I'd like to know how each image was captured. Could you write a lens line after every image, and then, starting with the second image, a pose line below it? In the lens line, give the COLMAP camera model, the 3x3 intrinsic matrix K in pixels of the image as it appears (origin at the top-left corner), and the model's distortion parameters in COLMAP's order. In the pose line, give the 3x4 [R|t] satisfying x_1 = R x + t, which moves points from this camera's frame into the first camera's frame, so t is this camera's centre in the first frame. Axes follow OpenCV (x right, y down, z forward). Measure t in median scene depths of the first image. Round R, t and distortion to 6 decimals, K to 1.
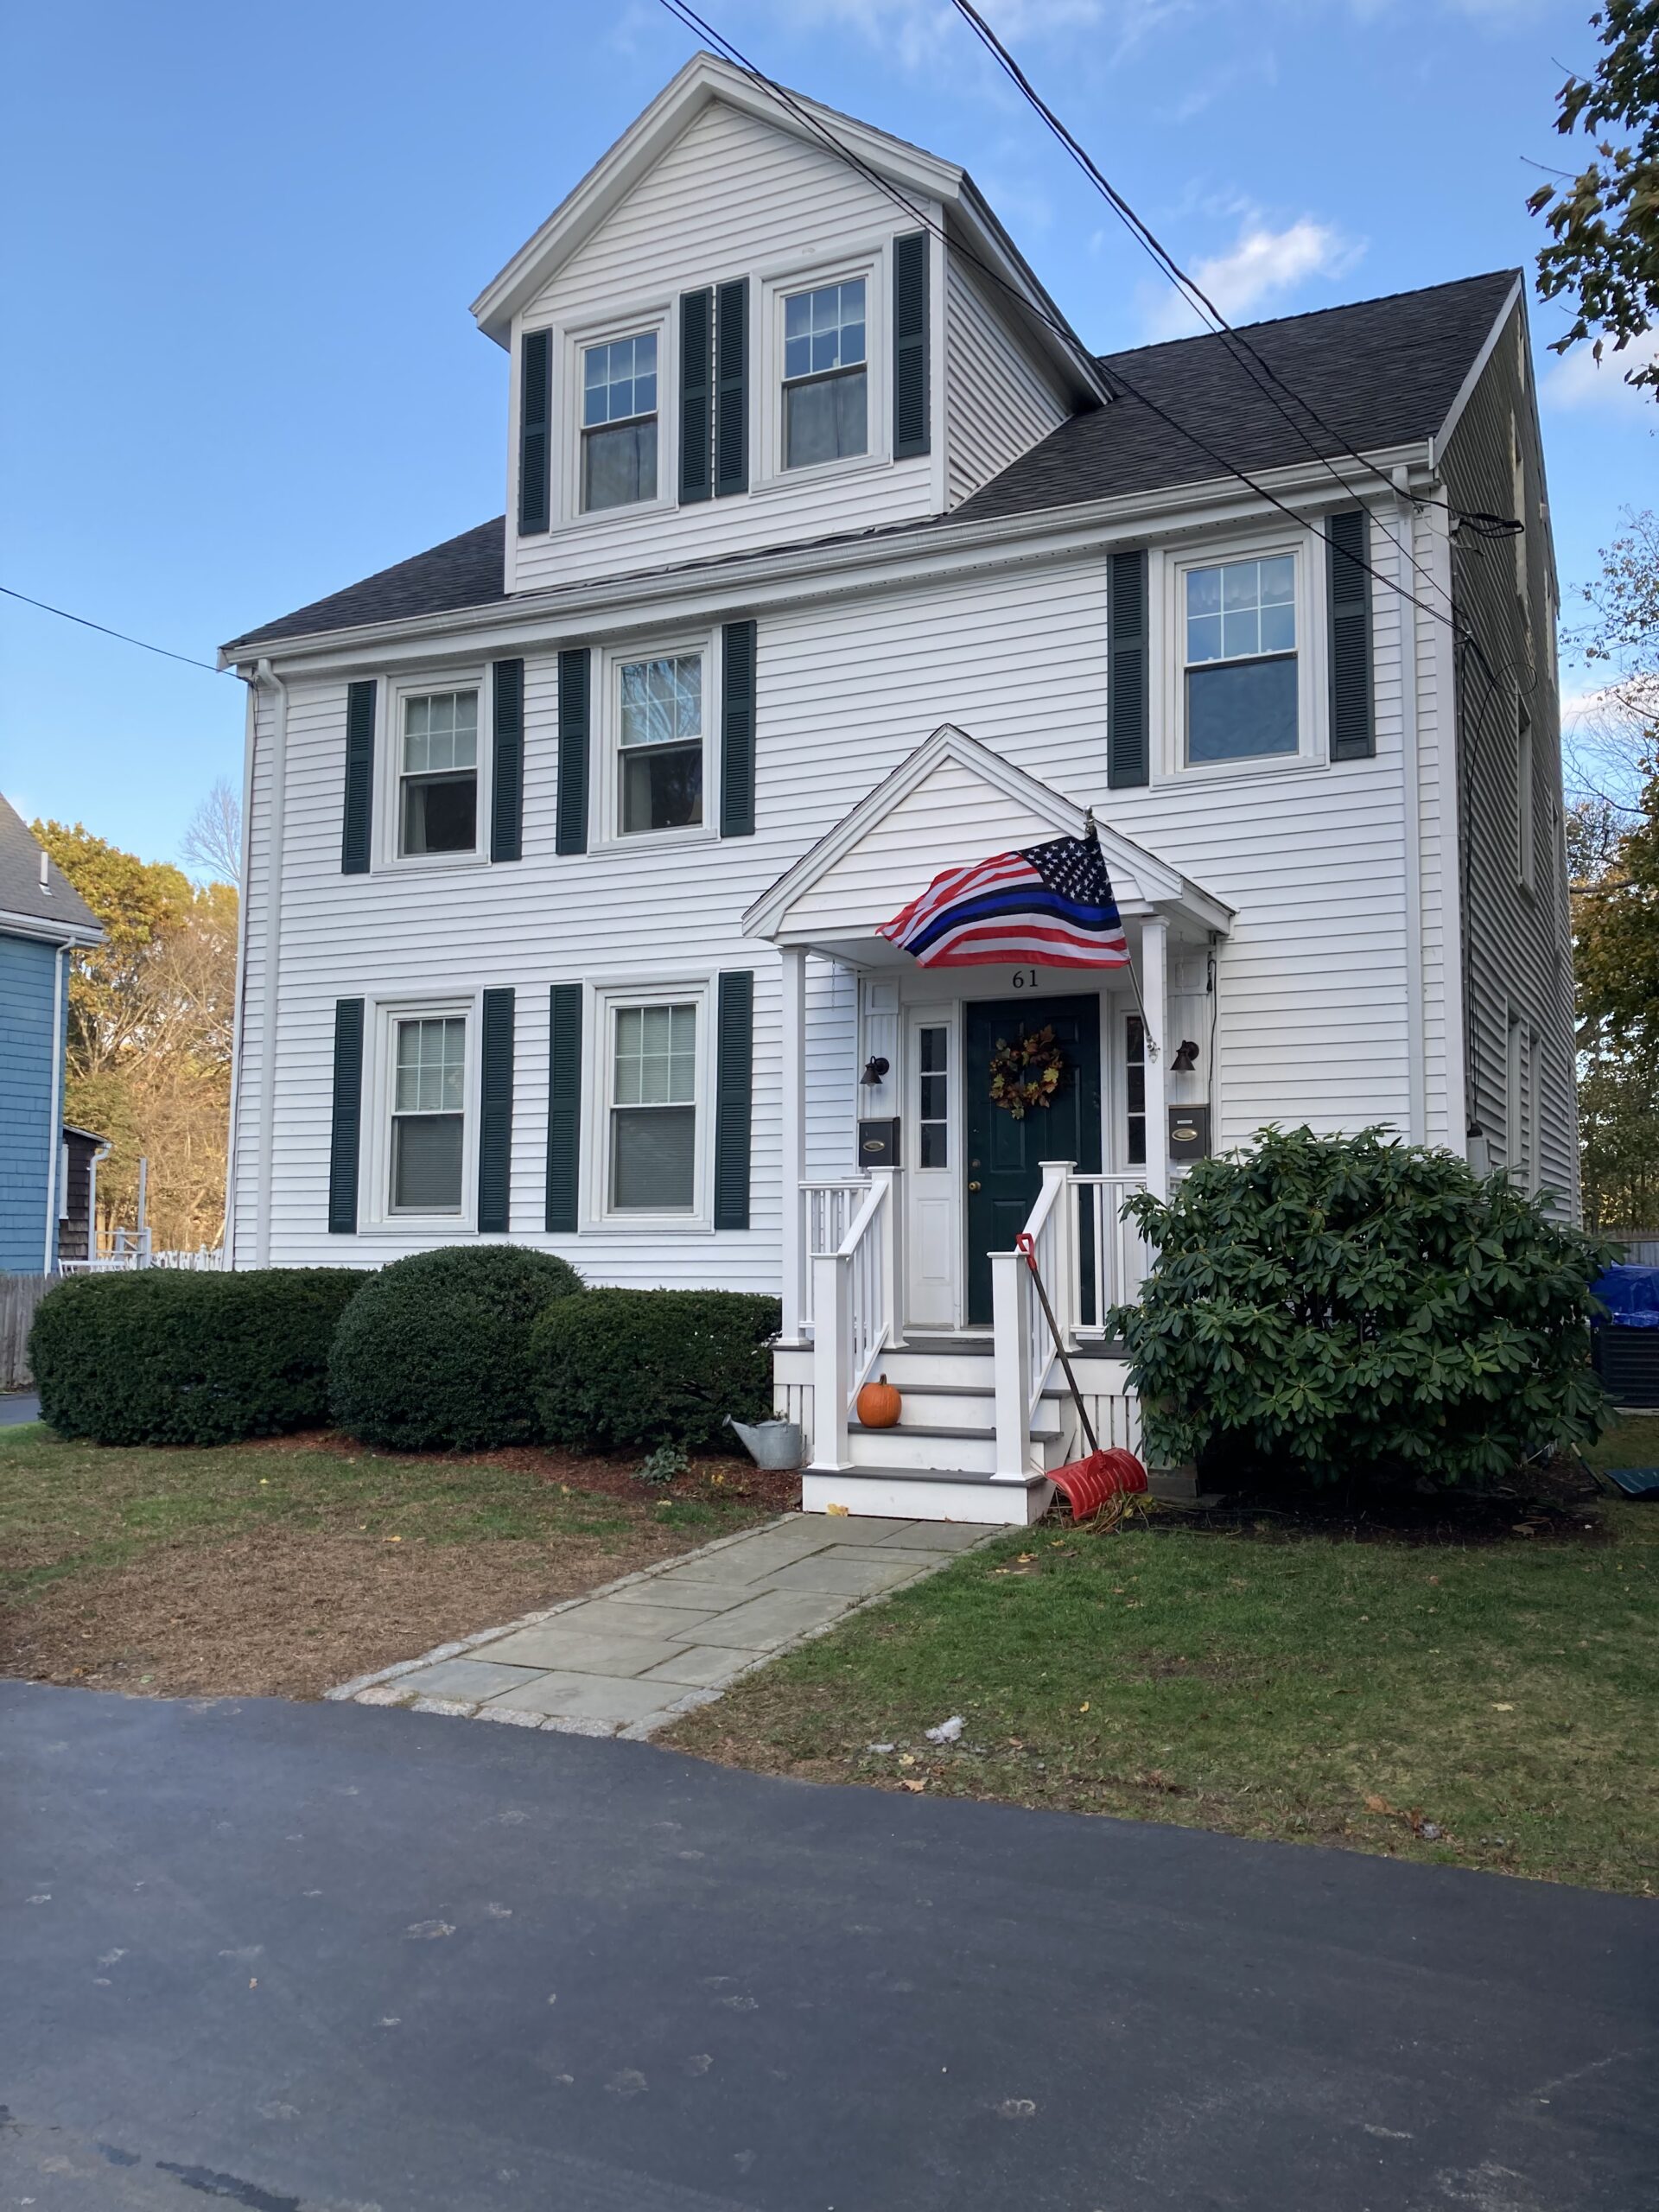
lens RADIAL K [[1830.4, 0, 855.4], [0, 1830.4, 1110.8], [0, 0, 1]] dist [0.030962, -0.016254]
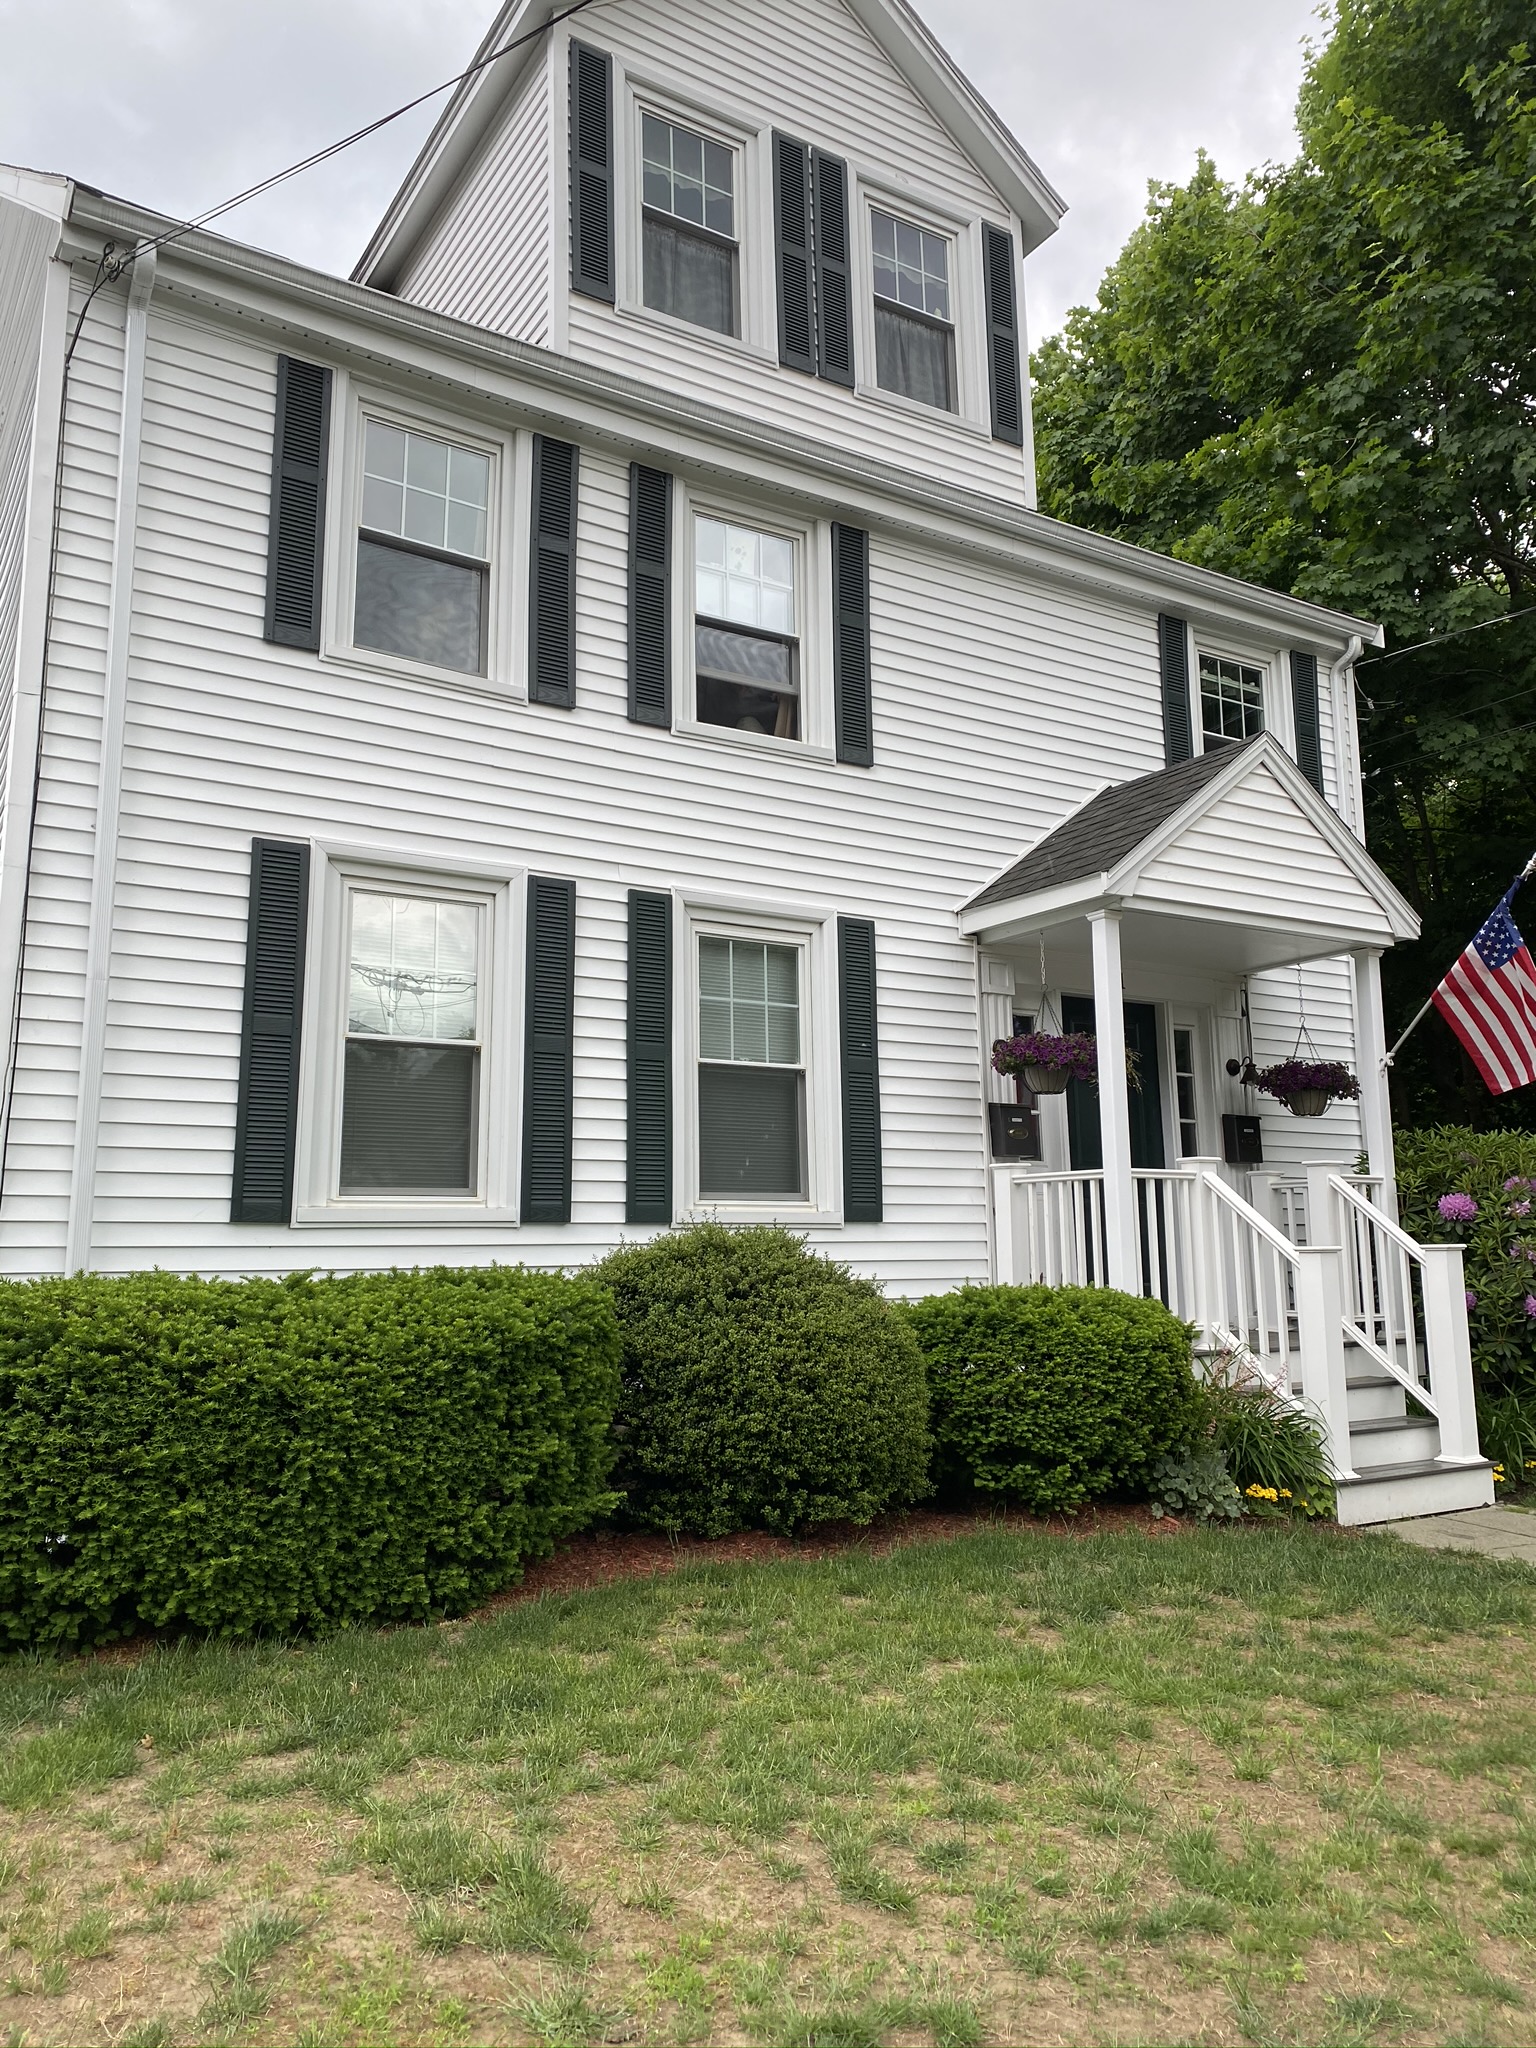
lens RADIAL K [[1522.0, 0, 796.2], [0, 1522.0, 984.4], [0, 0, 1]] dist [0.066584, -0.062312]
pose [[0.539907, 0.135216, 0.830793, -0.650495], [-0.063711, 0.990746, -0.119846, 0.040487], [-0.839310, 0.011775, 0.543525, 0.615942]]
